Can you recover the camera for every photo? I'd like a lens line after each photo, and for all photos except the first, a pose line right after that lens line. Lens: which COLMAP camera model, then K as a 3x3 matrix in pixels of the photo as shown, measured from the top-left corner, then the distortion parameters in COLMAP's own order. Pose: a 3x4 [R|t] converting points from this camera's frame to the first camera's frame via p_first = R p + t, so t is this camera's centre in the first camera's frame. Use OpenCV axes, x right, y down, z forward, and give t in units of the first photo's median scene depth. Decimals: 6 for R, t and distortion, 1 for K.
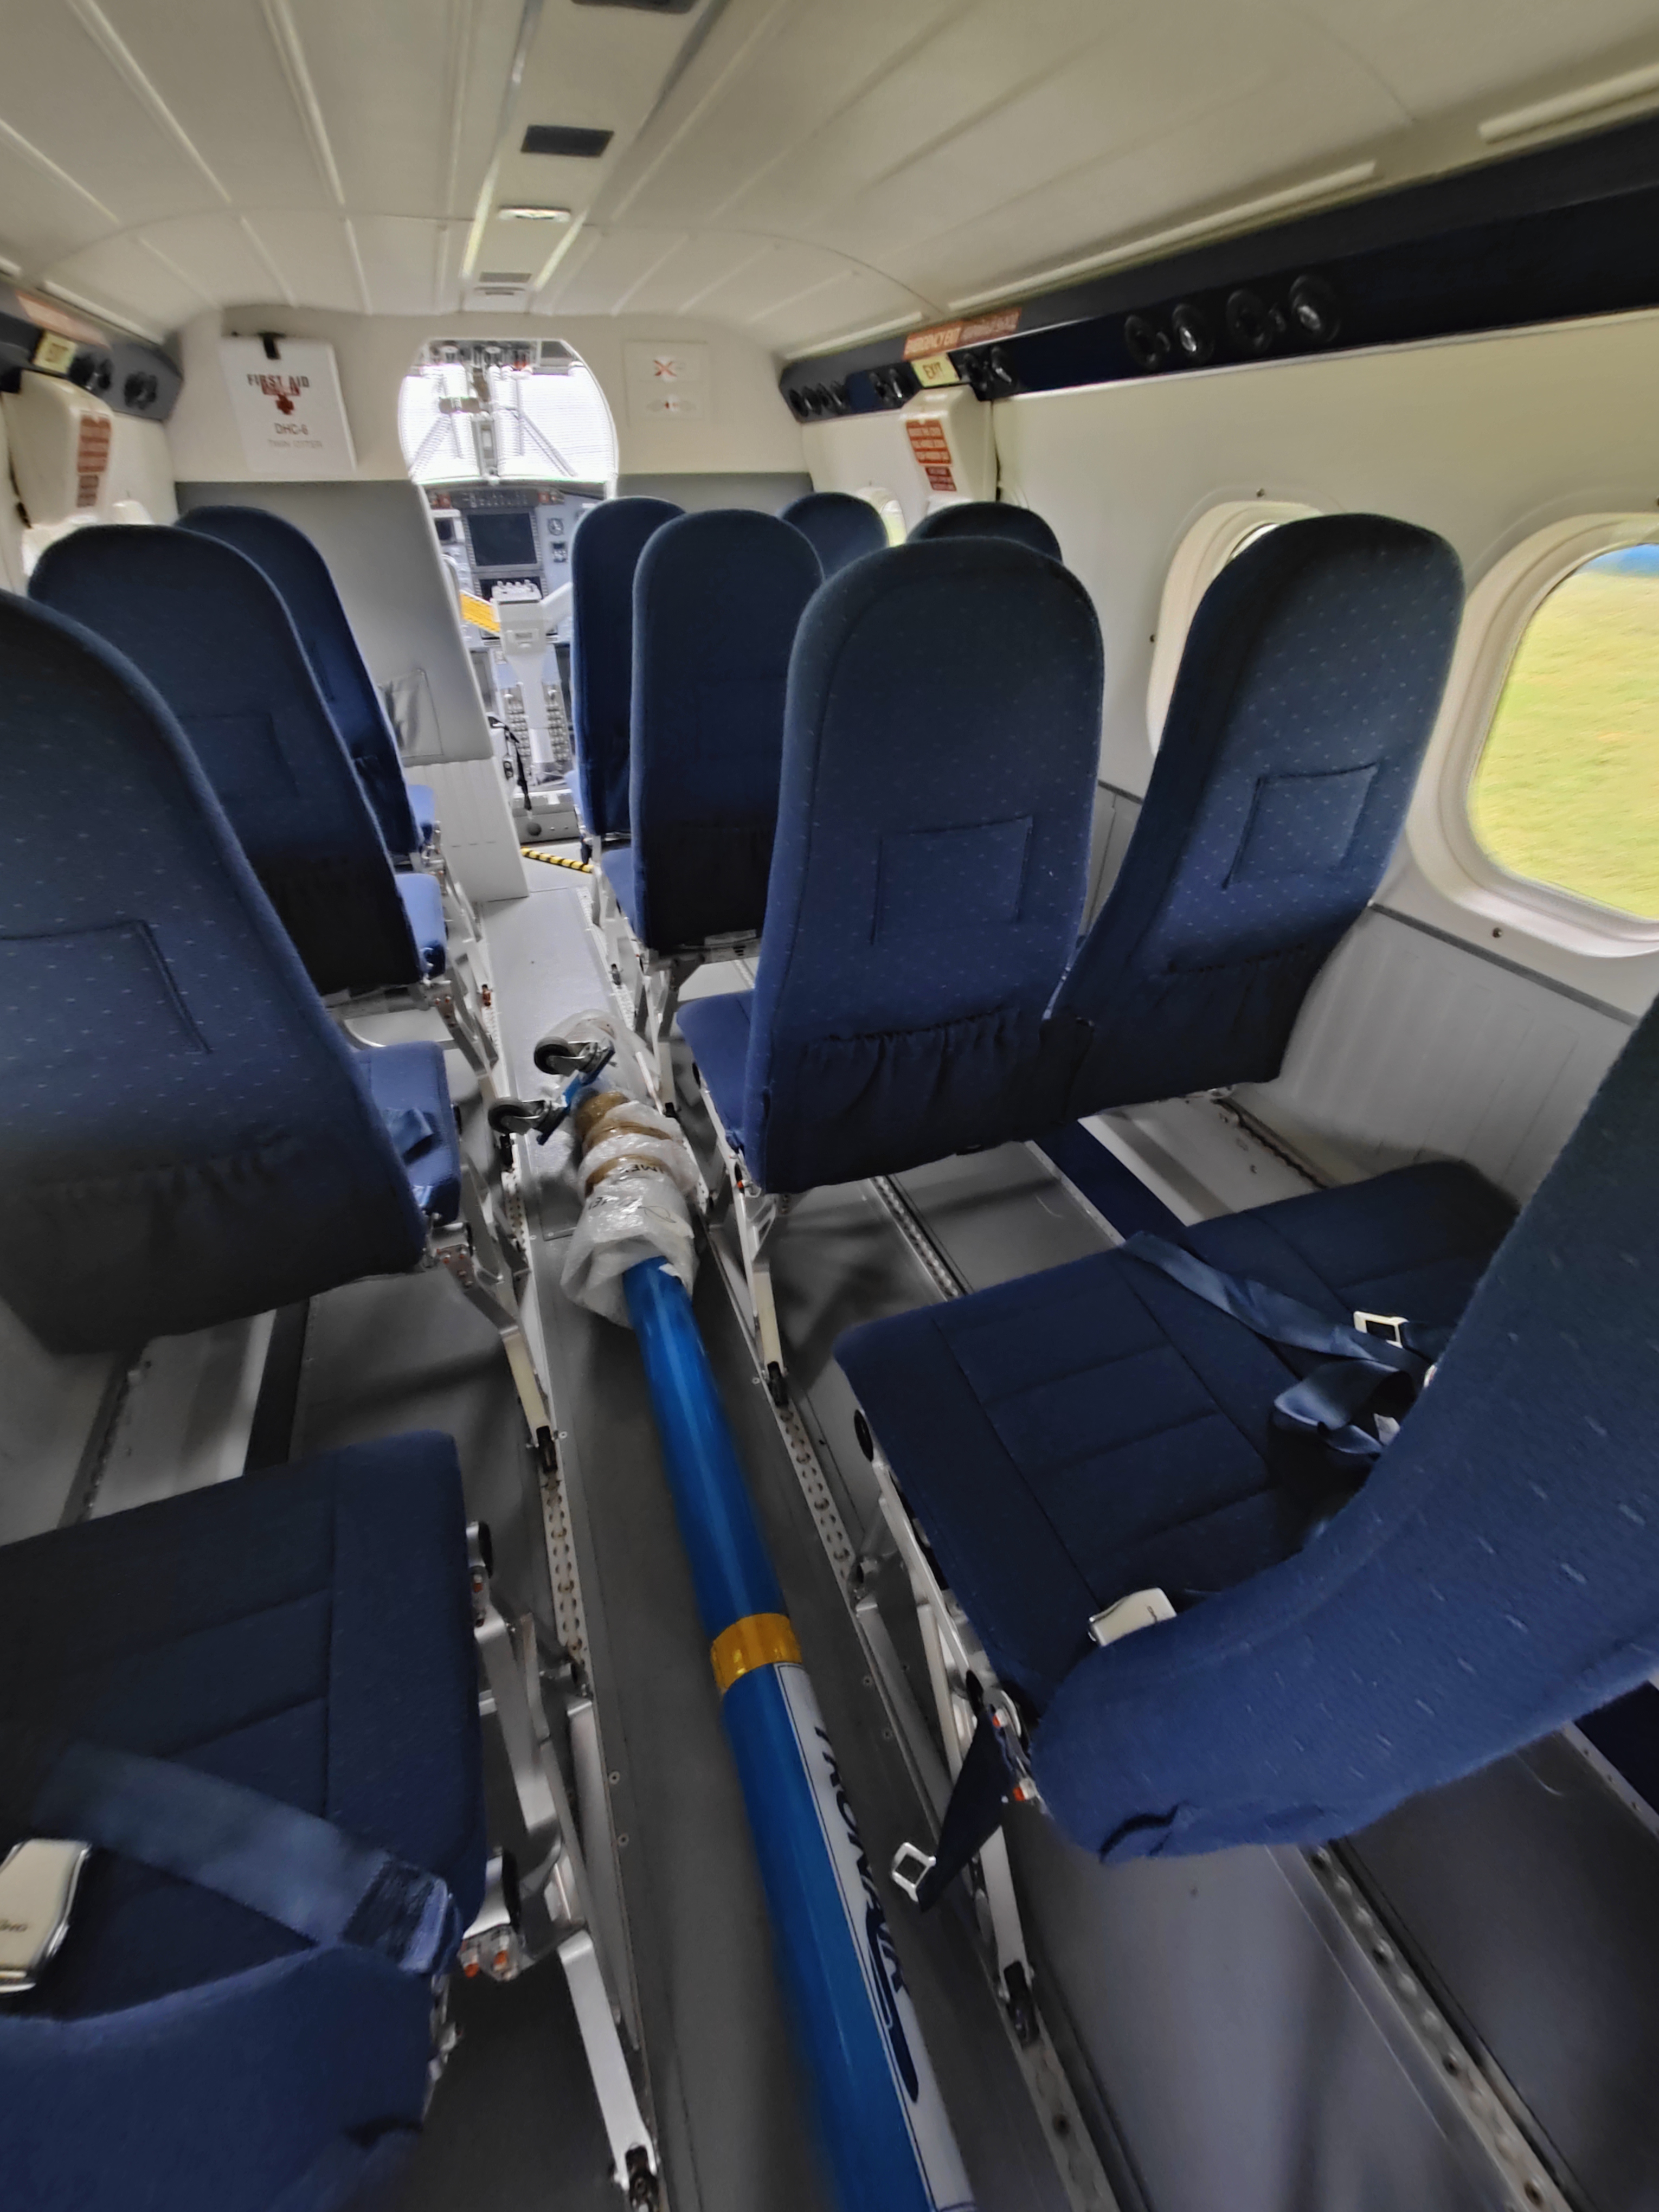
lens RADIAL K [[961.3, 0, 824.0], [0, 961.3, 1096.1], [0, 0, 1]] dist [-0.003017, -0.000469]
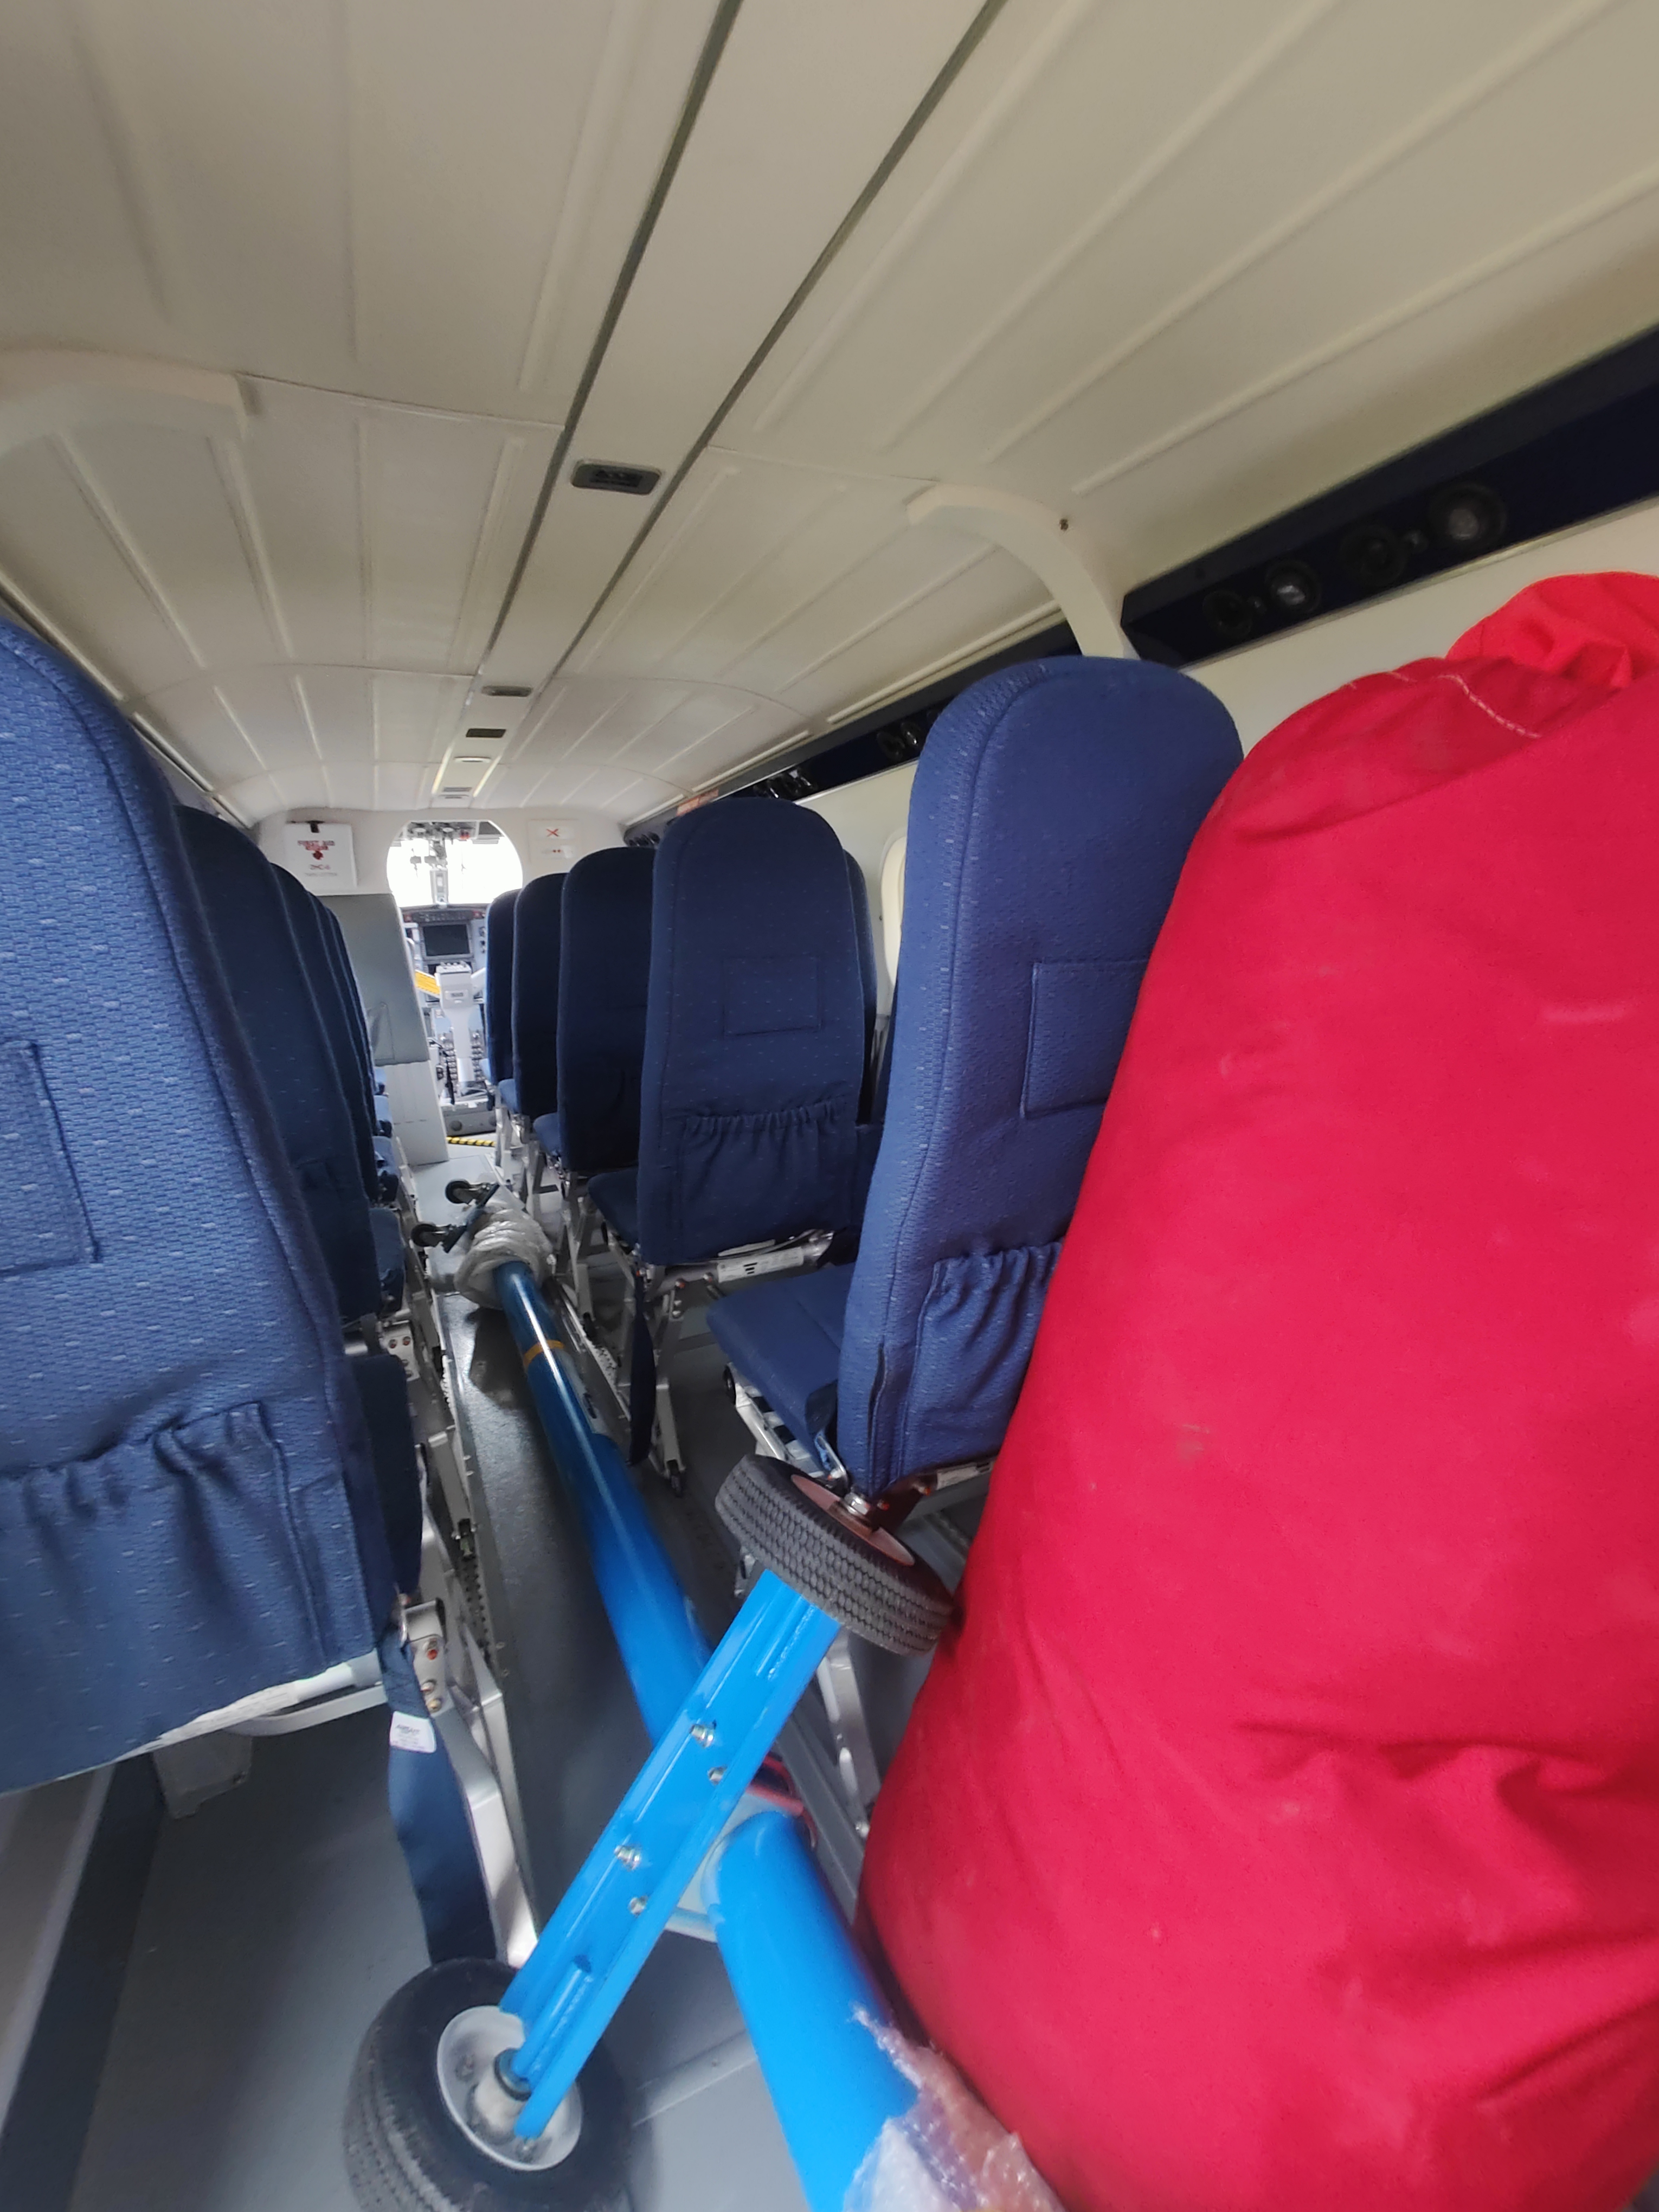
lens RADIAL K [[961.3, 0, 824.0], [0, 961.3, 1096.1], [0, 0, 1]] dist [-0.003017, -0.000469]
pose [[0.994650, -0.059656, 0.084333, 0.112658], [0.088173, 0.915630, -0.392234, 0.300238], [-0.053819, 0.397572, 0.915991, -0.312268]]
